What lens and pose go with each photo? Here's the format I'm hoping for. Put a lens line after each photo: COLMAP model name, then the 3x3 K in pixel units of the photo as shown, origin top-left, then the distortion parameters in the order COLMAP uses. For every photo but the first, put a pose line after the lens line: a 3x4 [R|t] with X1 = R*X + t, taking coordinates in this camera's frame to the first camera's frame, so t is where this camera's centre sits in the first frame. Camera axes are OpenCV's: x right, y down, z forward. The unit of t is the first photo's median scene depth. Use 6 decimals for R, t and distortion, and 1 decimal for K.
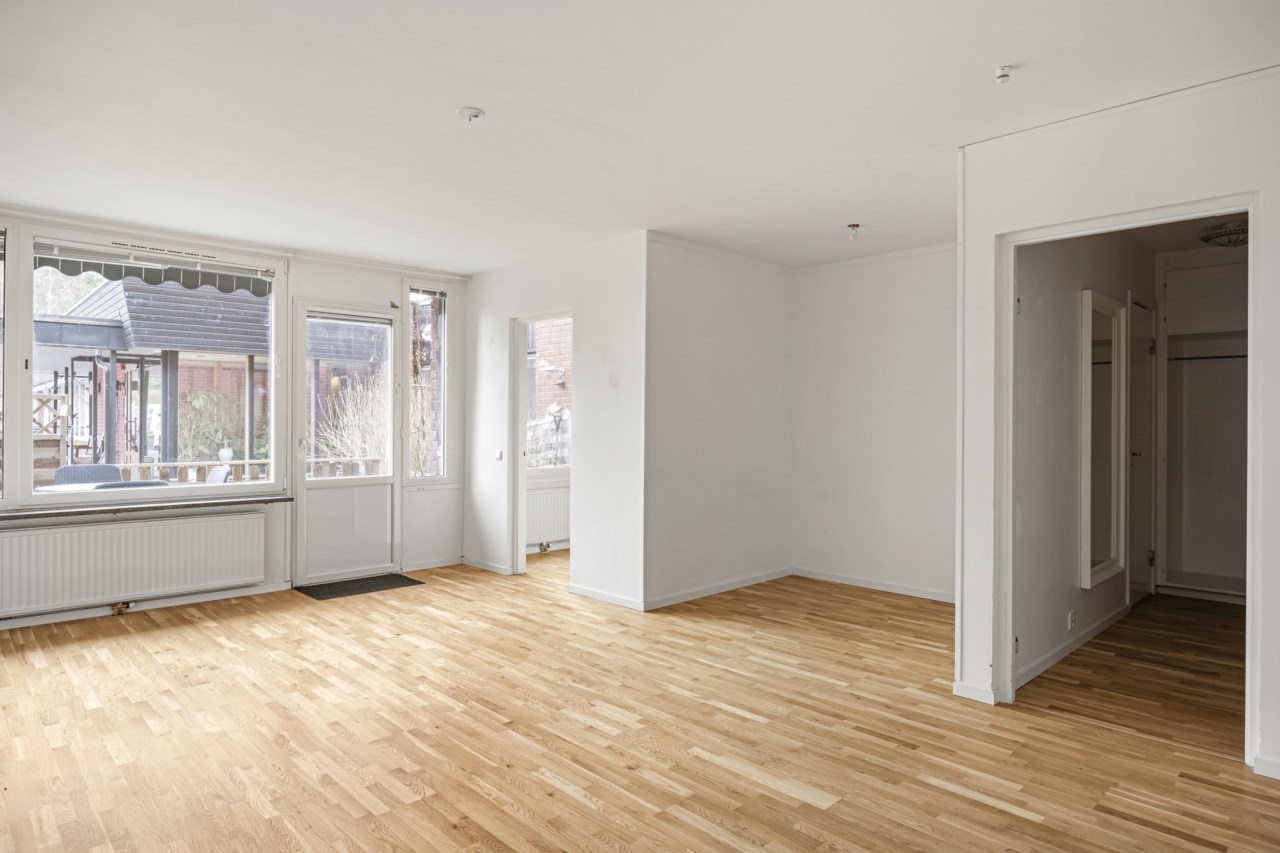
lens RADIAL K [[749.2, 0, 640.0], [0, 749.2, 426.5], [0, 0, 1]] dist [-0.007452, -0.000782]
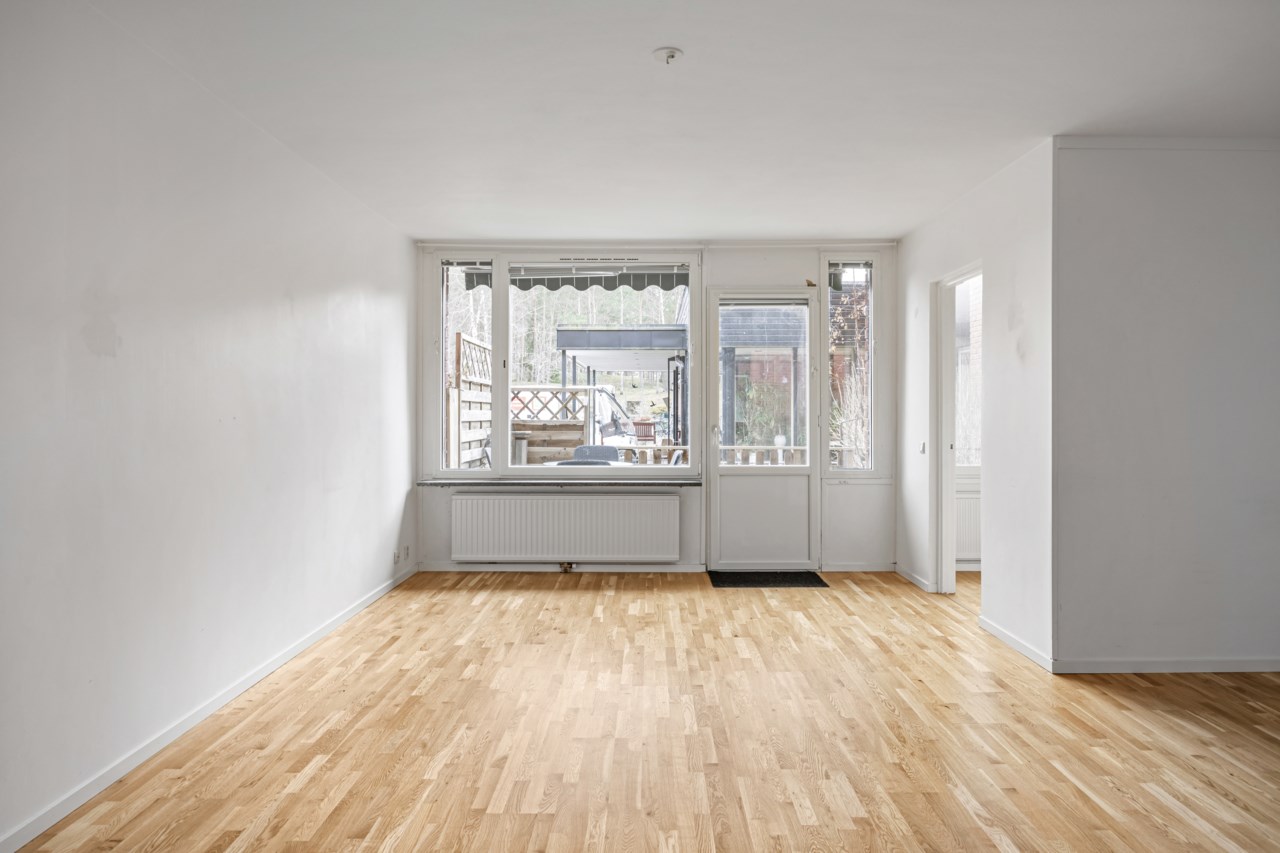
lens RADIAL K [[769.9, 0, 639.1], [0, 769.9, 410.1], [0, 0, 1]] dist [-0.008196, -0.000351]
pose [[0.715852, -0.004002, -0.698240, 0.244462], [-0.001134, 0.999976, -0.006894, 0.003246], [0.698251, 0.005727, 0.715830, 0.214337]]
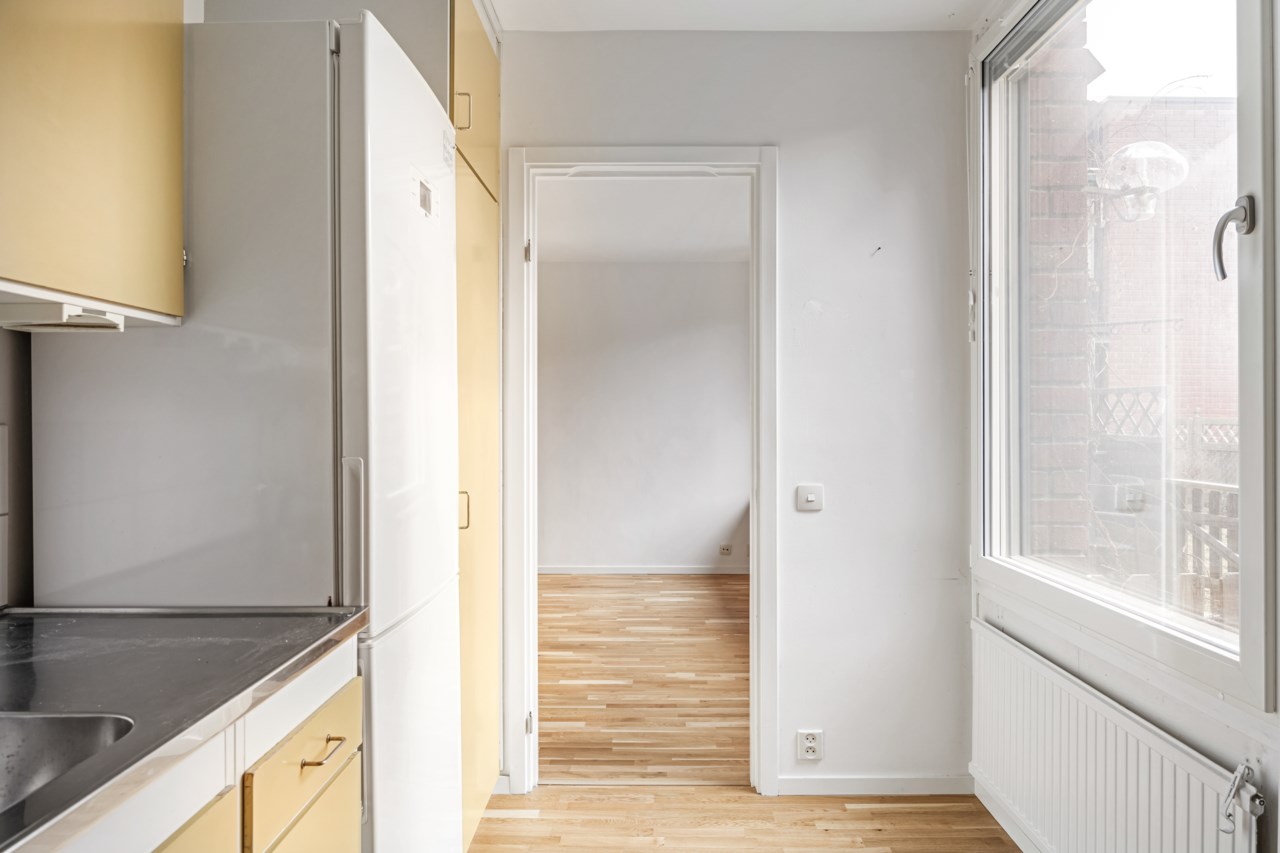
lens RADIAL K [[816.3, 0, 640.0], [0, 816.3, 426.5], [0, 0, 1]] dist [-0.001201, 0.000424]
pose [[-0.701680, 0.007552, -0.712453, 0.284430], [-0.000582, 0.999937, 0.011172, -0.012625], [0.712492, 0.008254, -0.701631, 1.683287]]
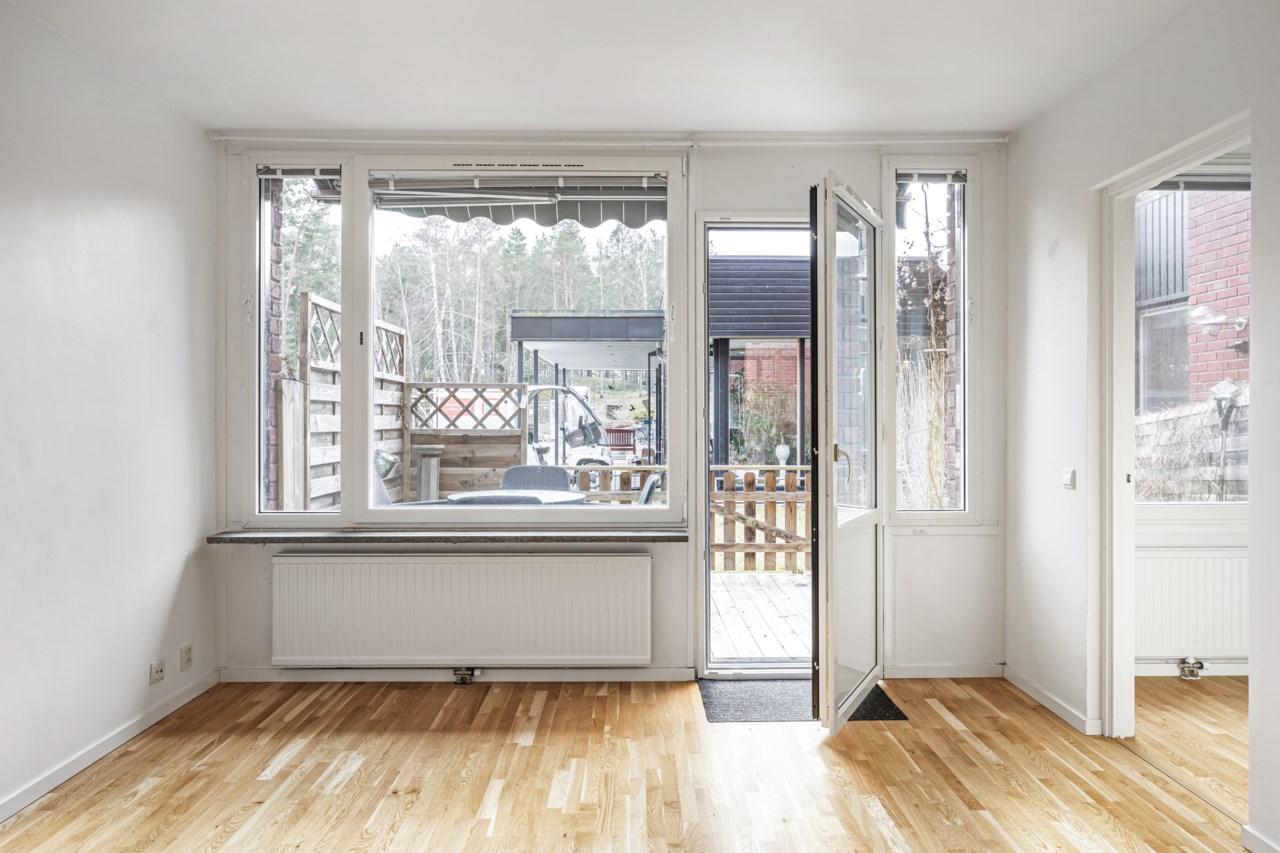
lens RADIAL K [[813.0, 0, 642.4], [0, 813.0, 412.3], [0, 0, 1]] dist [-0.003843, -0.001036]
pose [[0.732630, -0.007049, -0.680591, -0.043355], [0.000096, 0.999947, -0.010252, 0.000660], [0.680627, 0.007446, 0.732592, 0.562734]]
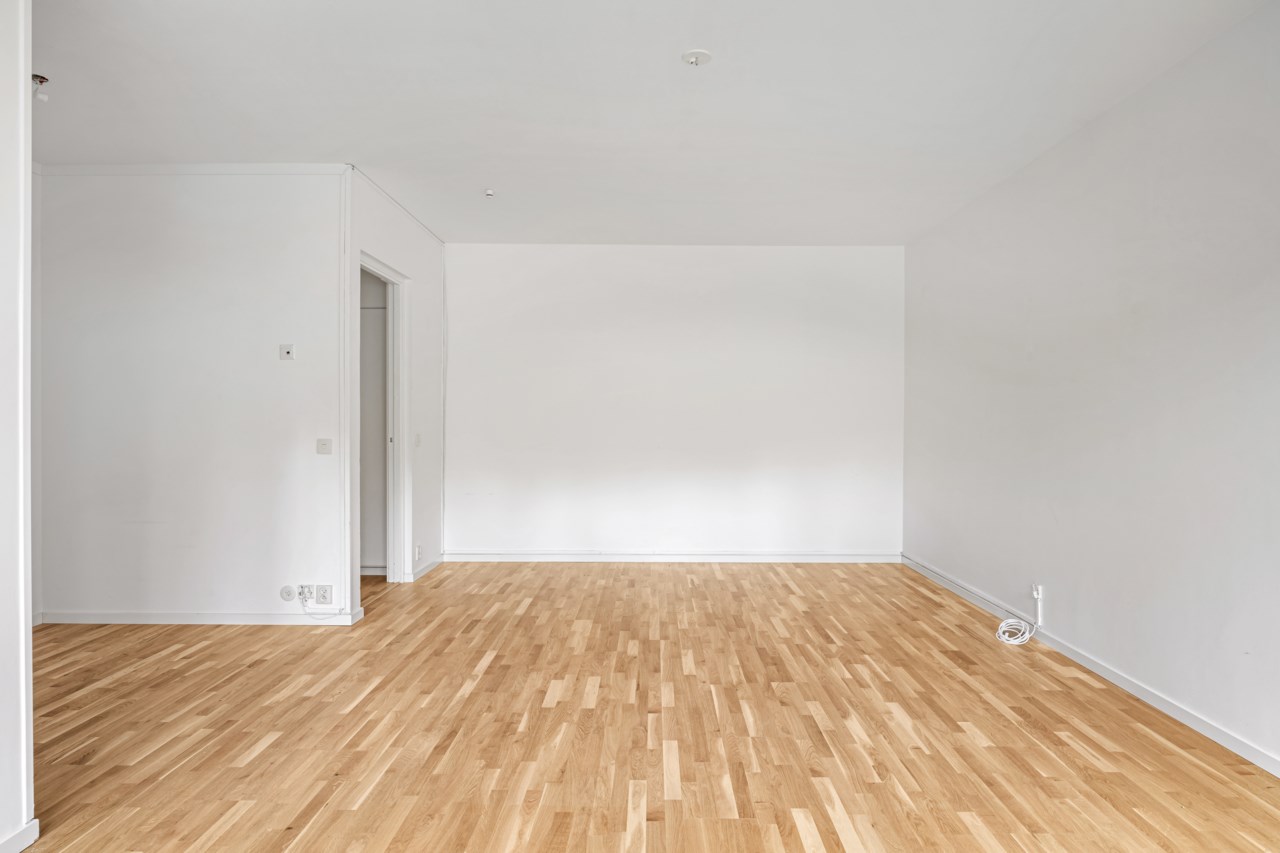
lens RADIAL K [[744.5, 0, 644.3], [0, 744.5, 409.2], [0, 0, 1]] dist [-0.007802, 0.000028]
pose [[-0.716604, 0.003861, 0.697470, -0.543081], [-0.000144, 0.999984, -0.005684, 0.014192], [-0.697481, -0.004173, -0.716592, 1.111560]]
